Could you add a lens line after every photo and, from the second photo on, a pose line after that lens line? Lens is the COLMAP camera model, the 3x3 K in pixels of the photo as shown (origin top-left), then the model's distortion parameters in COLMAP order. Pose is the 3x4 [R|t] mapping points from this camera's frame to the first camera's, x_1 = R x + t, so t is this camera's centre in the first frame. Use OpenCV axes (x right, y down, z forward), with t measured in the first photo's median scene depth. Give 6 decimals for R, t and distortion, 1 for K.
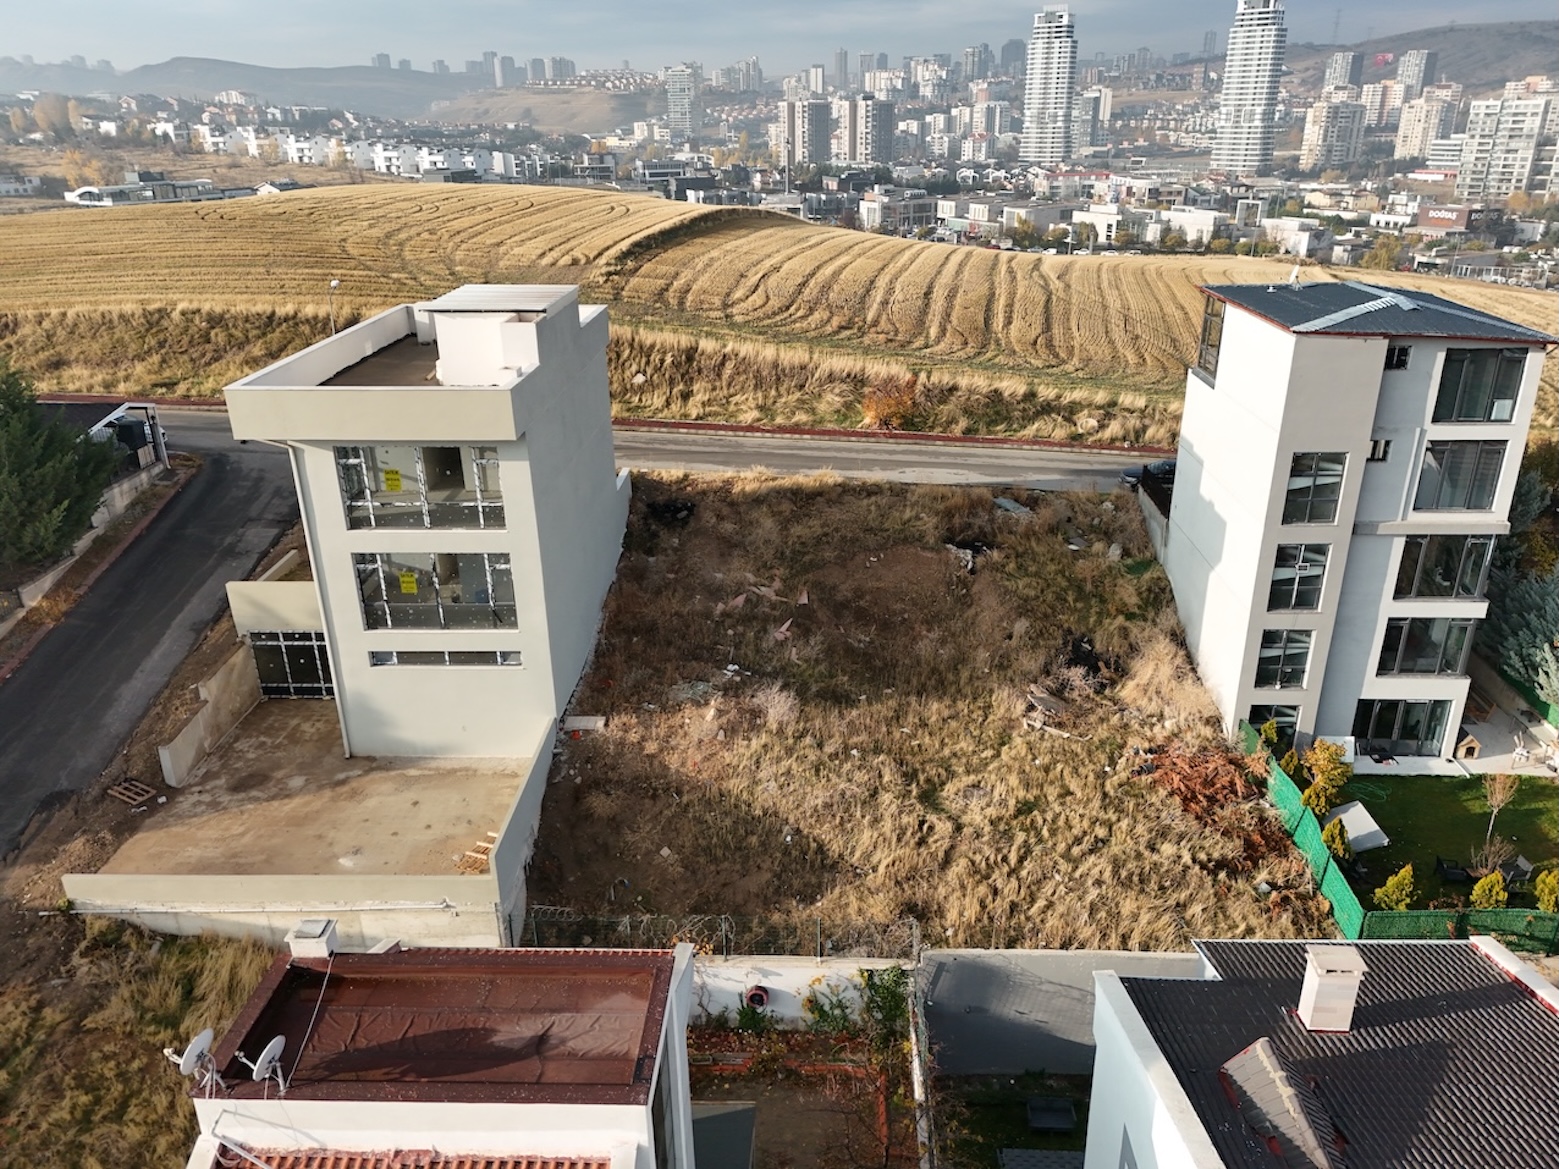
lens RADIAL K [[1138.1, 0, 782.7], [0, 1138.1, 586.0], [0, 0, 1]] dist [0.083535, -0.081841]
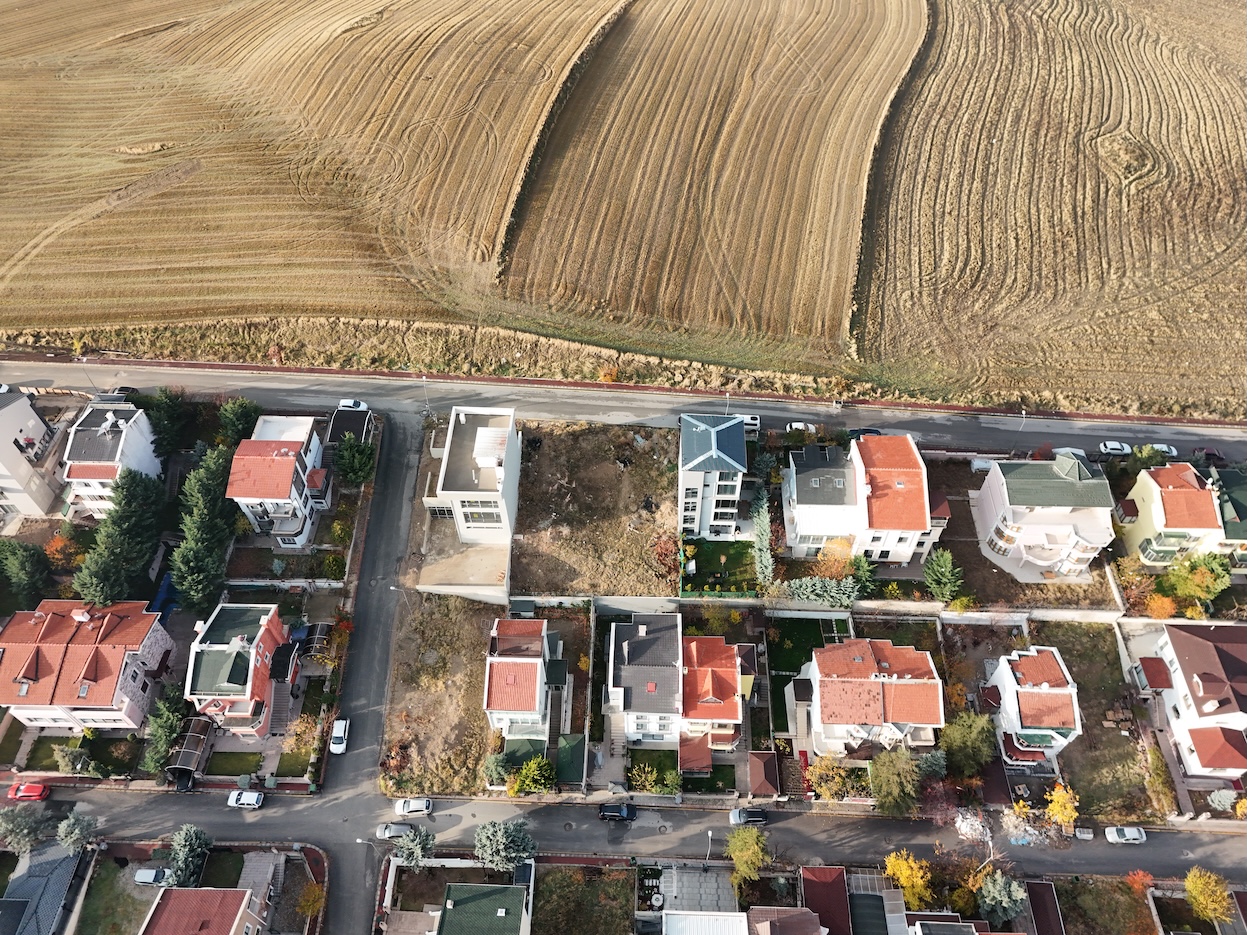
lens RADIAL K [[910.4, 0, 631.9], [0, 910.4, 468.5], [0, 0, 1]] dist [0.083535, -0.081841]
pose [[0.999829, -0.003818, 0.018080, 0.144150], [-0.005290, 0.878350, 0.477988, -1.350896], [-0.017706, -0.478002, 0.878180, -1.436882]]
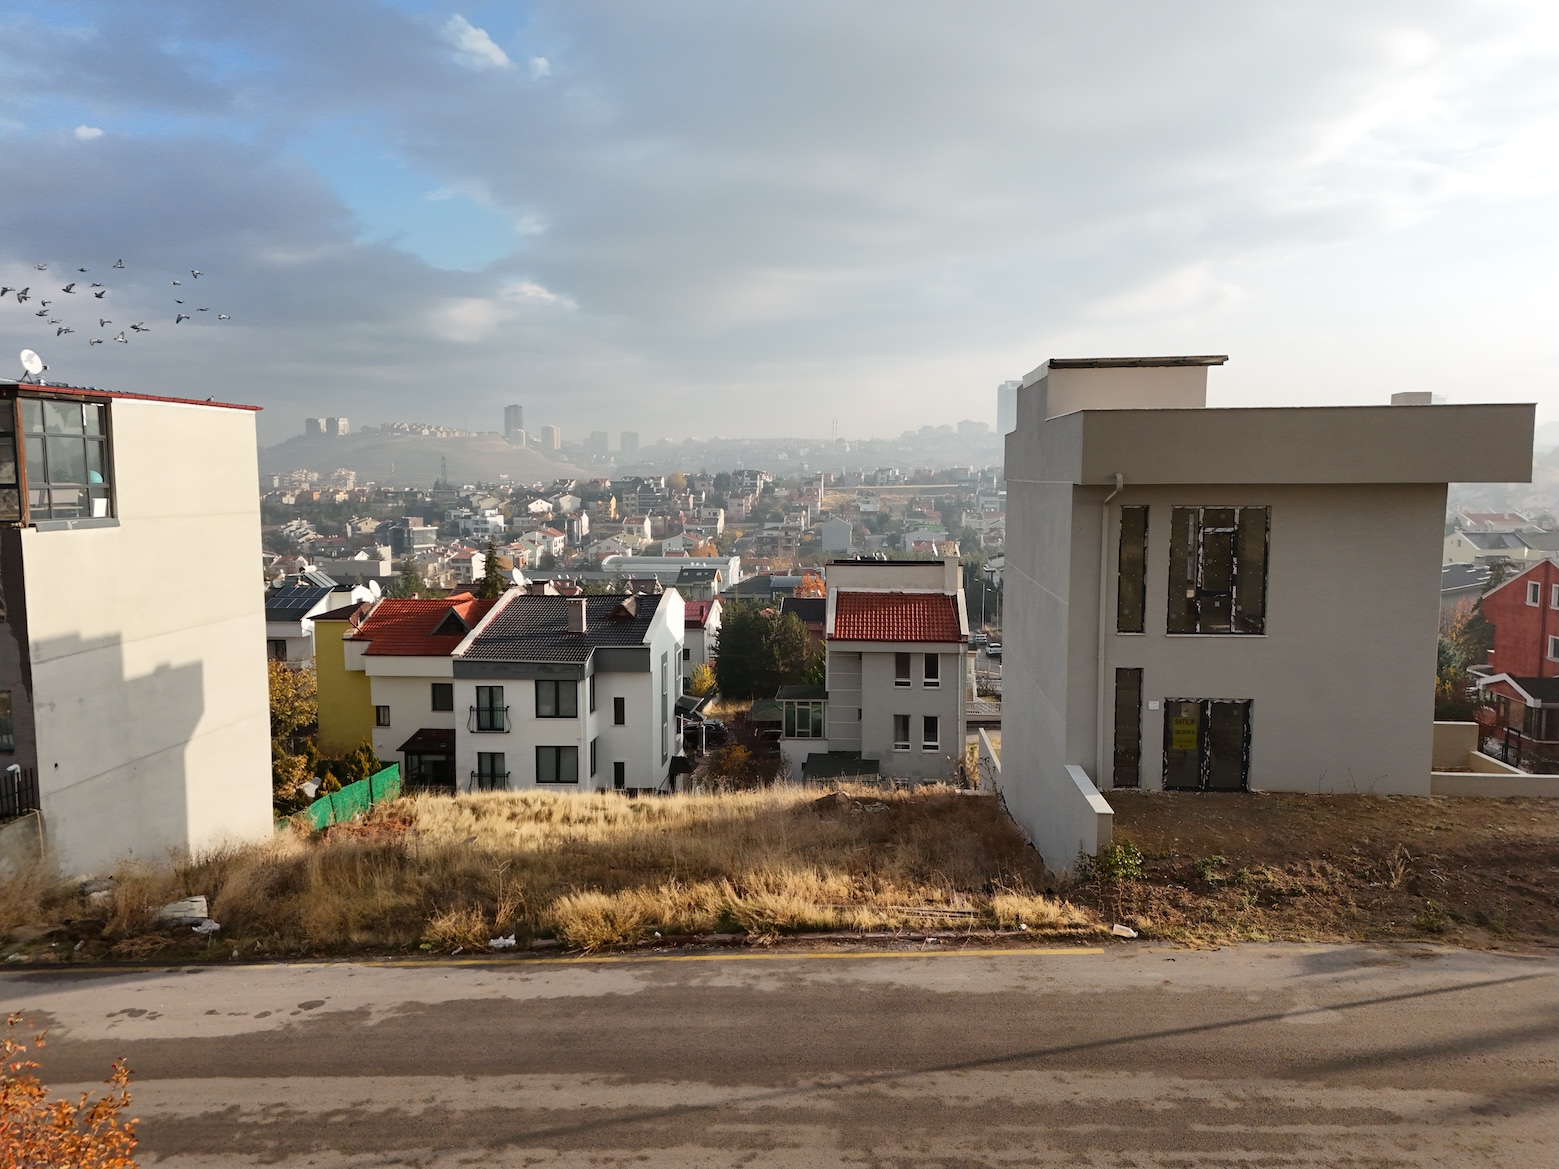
lens RADIAL K [[1138.1, 0, 786.3], [0, 1138.1, 591.2], [0, 0, 1]] dist [0.083535, -0.081841]
pose [[-0.999219, 0.008606, 0.038565, -0.042053], [0.026055, 0.877251, 0.479324, -0.405425], [-0.029706, 0.479955, -0.876790, 1.434665]]
